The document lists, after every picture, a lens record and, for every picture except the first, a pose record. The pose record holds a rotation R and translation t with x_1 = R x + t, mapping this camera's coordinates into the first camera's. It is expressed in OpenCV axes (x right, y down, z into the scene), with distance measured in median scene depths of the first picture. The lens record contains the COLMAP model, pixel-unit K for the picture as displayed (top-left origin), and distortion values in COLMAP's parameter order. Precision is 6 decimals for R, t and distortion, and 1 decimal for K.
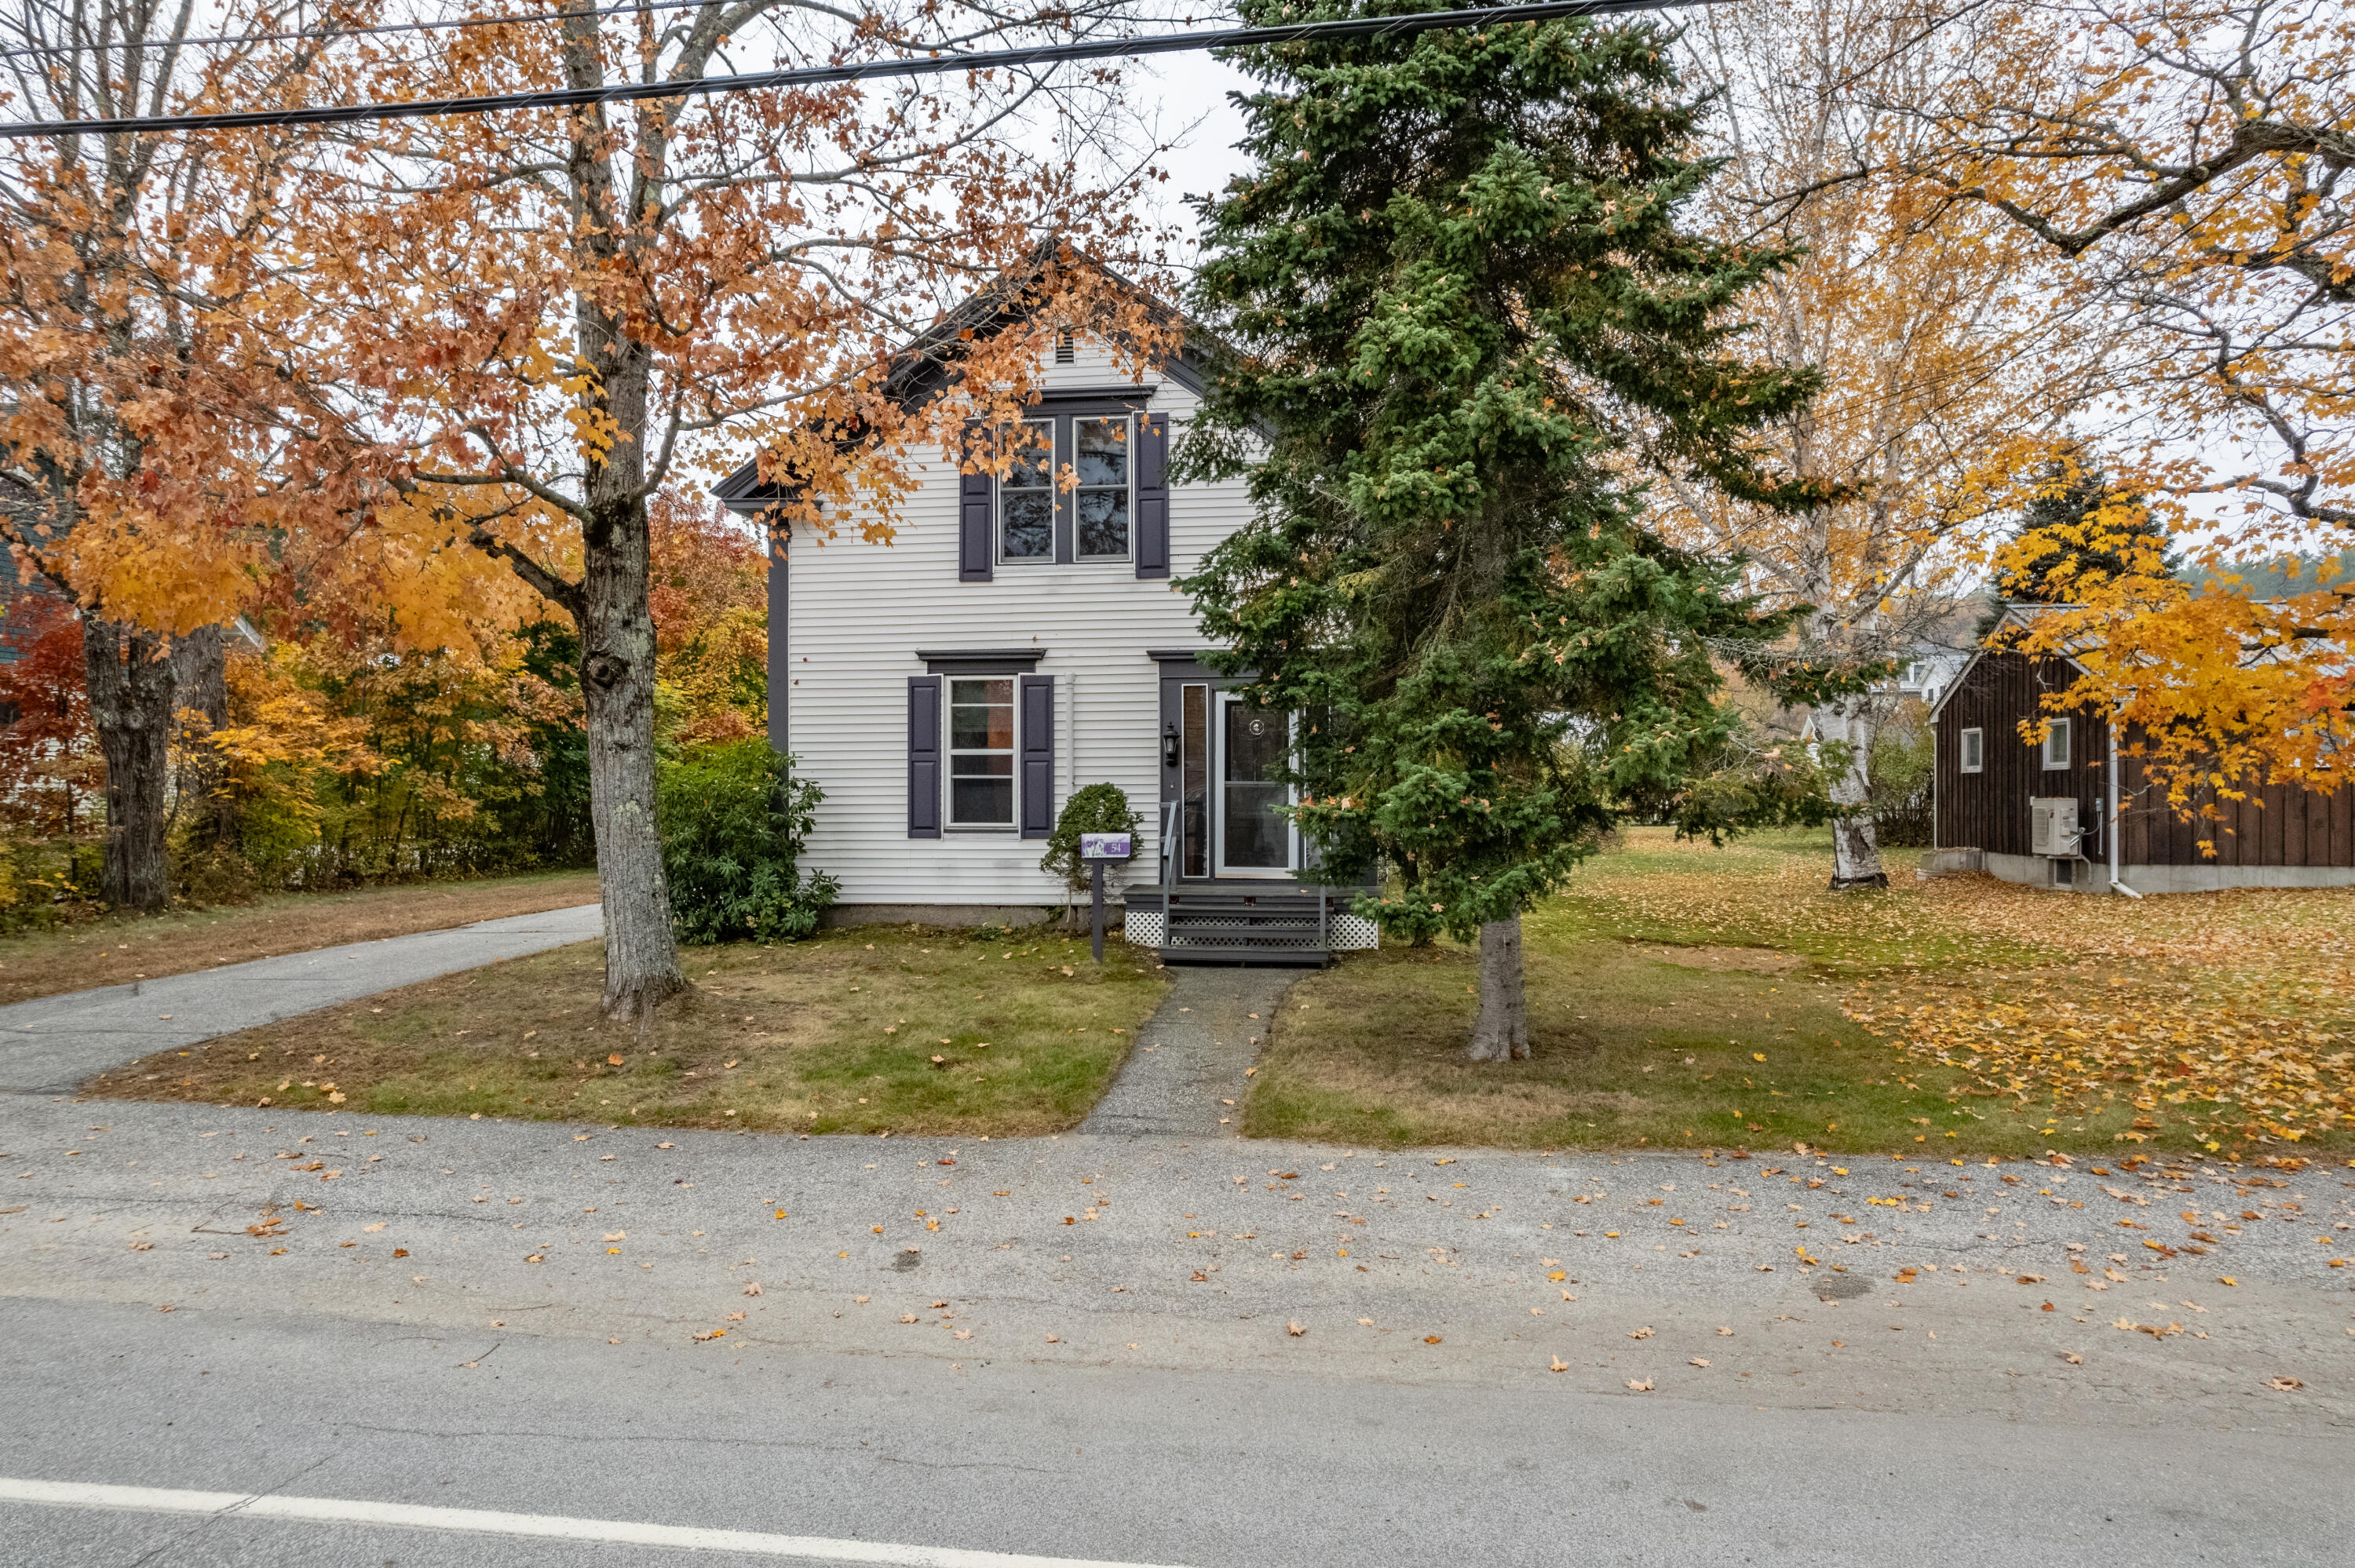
lens RADIAL K [[1541.2, 0, 1177.5], [0, 1541.2, 784.0], [0, 0, 1]] dist [-0.076679, 0.076197]
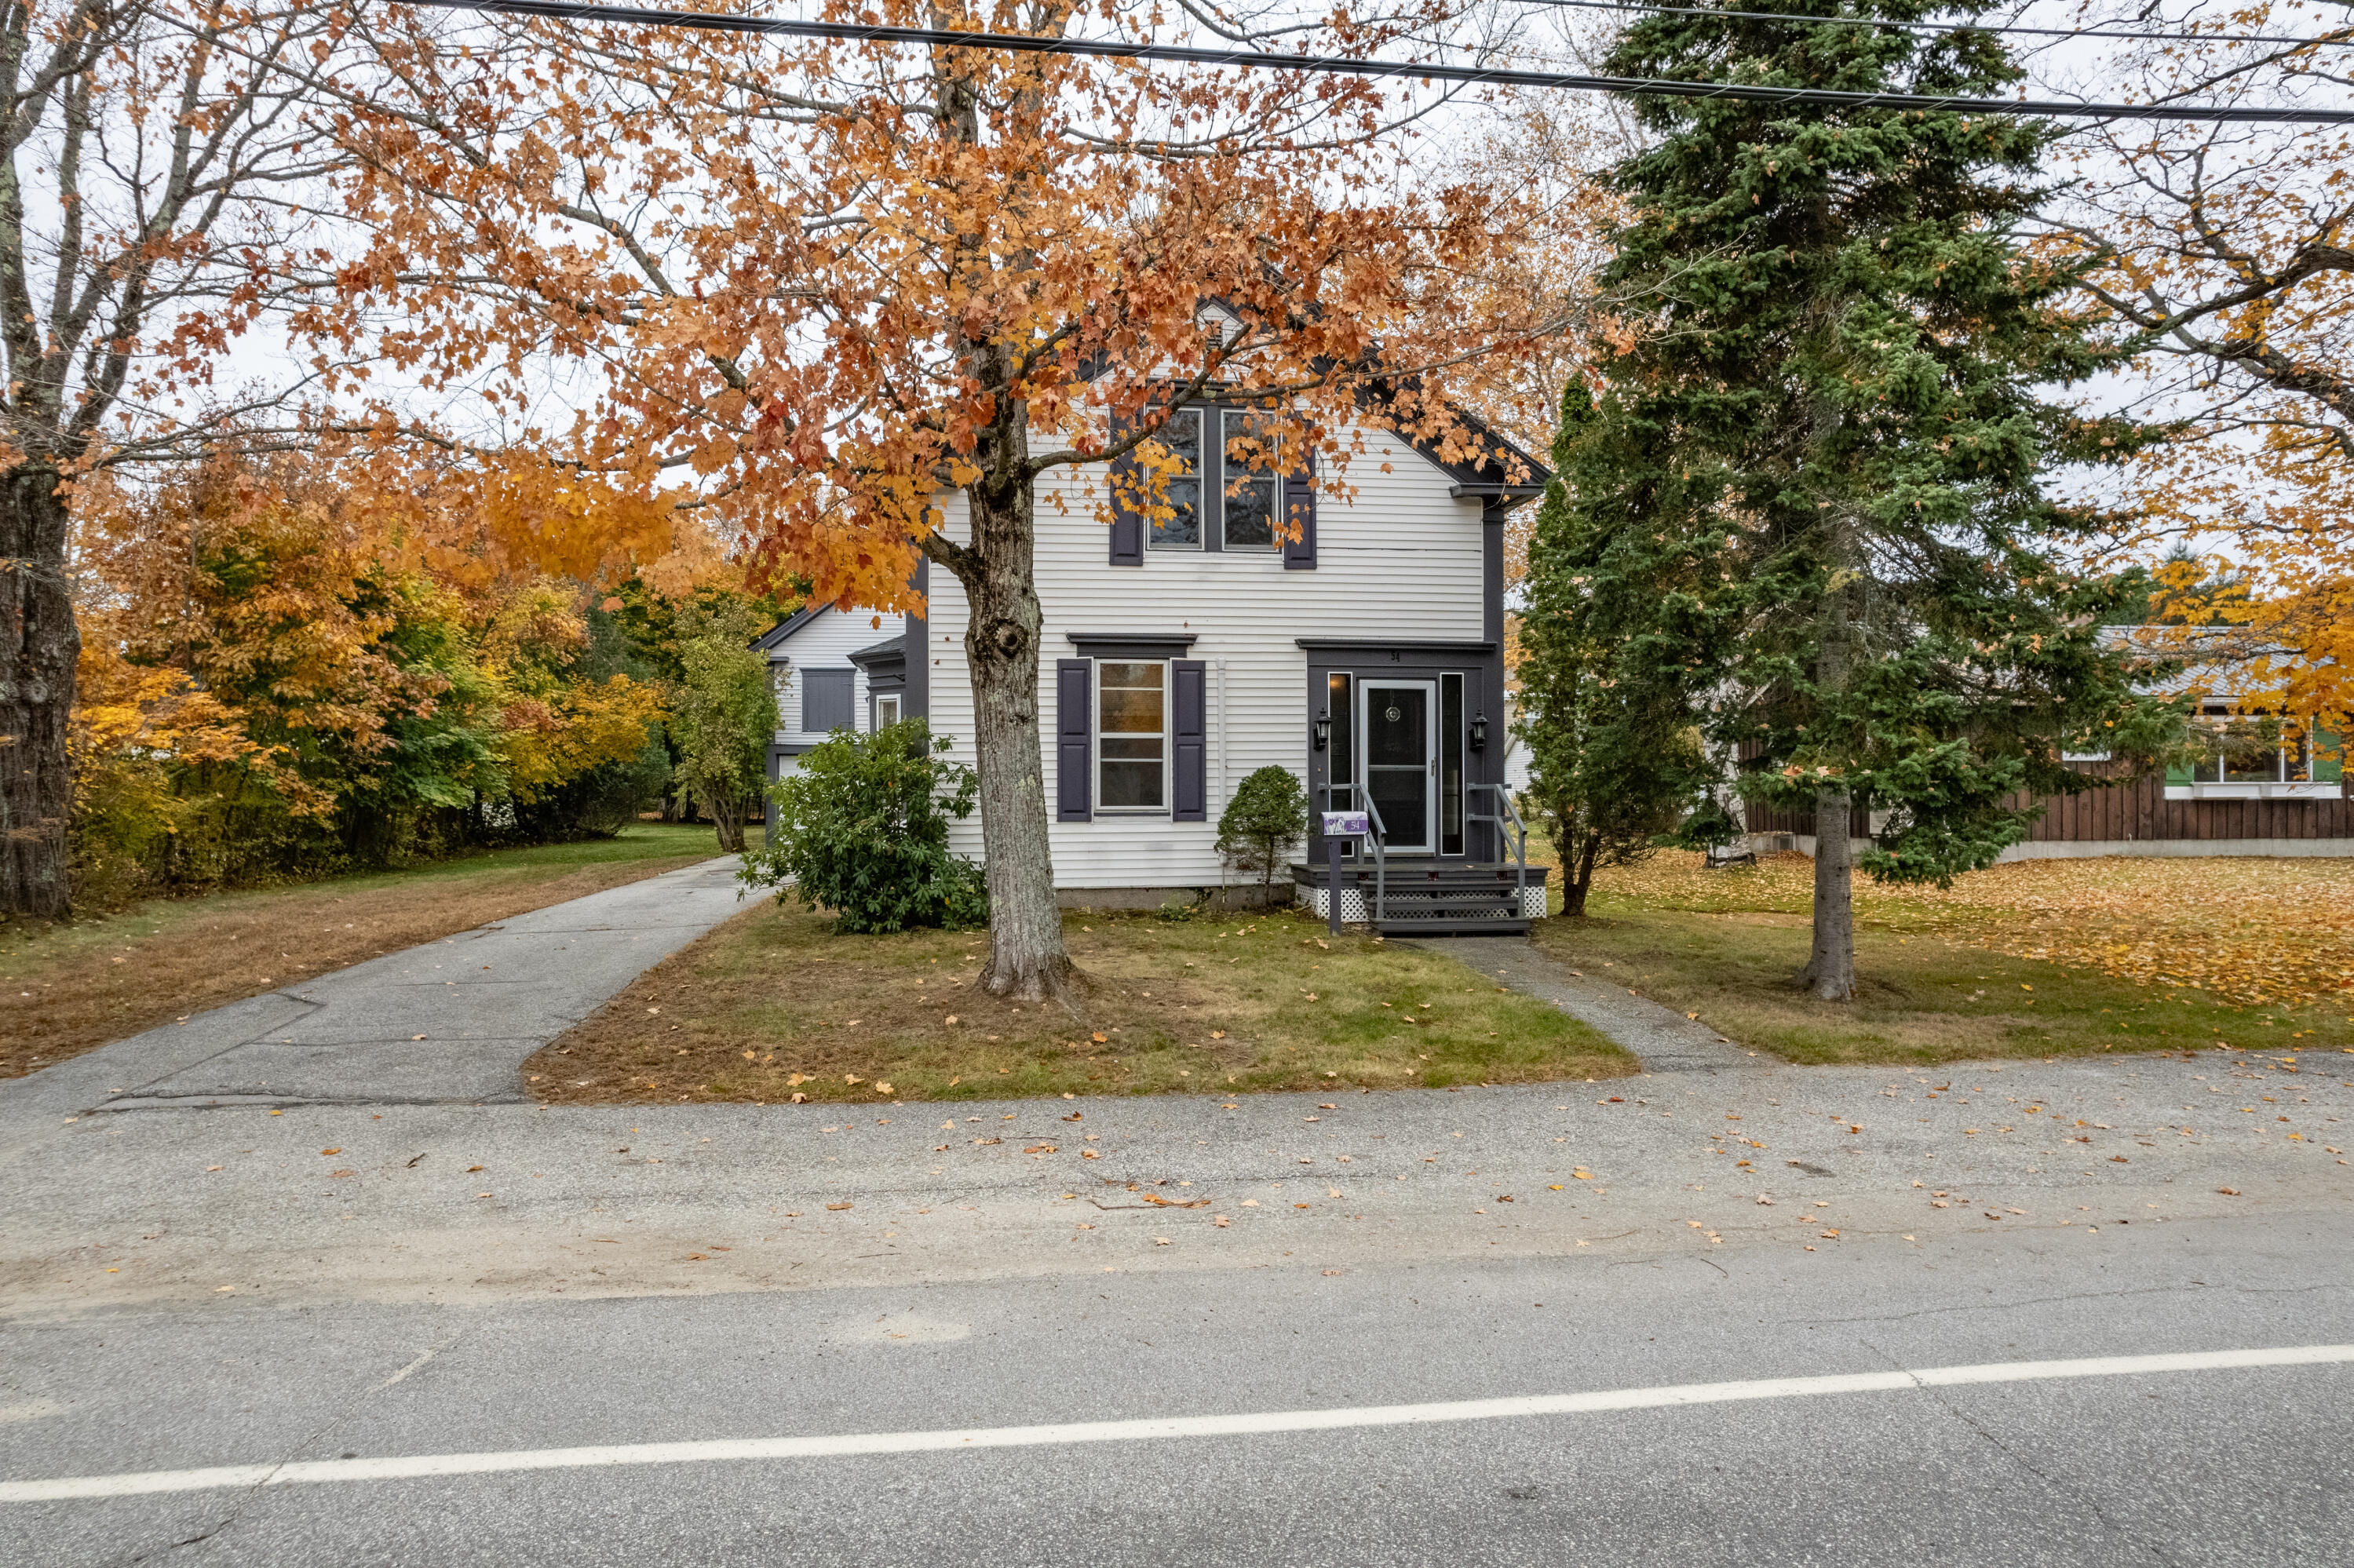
lens RADIAL K [[1540.6, 0, 1177.0], [0, 1540.6, 784.0], [0, 0, 1]] dist [-0.076679, 0.076197]
pose [[0.959203, -0.000217, 0.282719, -0.389827], [0.001202, 0.999994, -0.003309, 0.014394], [-0.282716, 0.003514, 0.959197, 0.028889]]
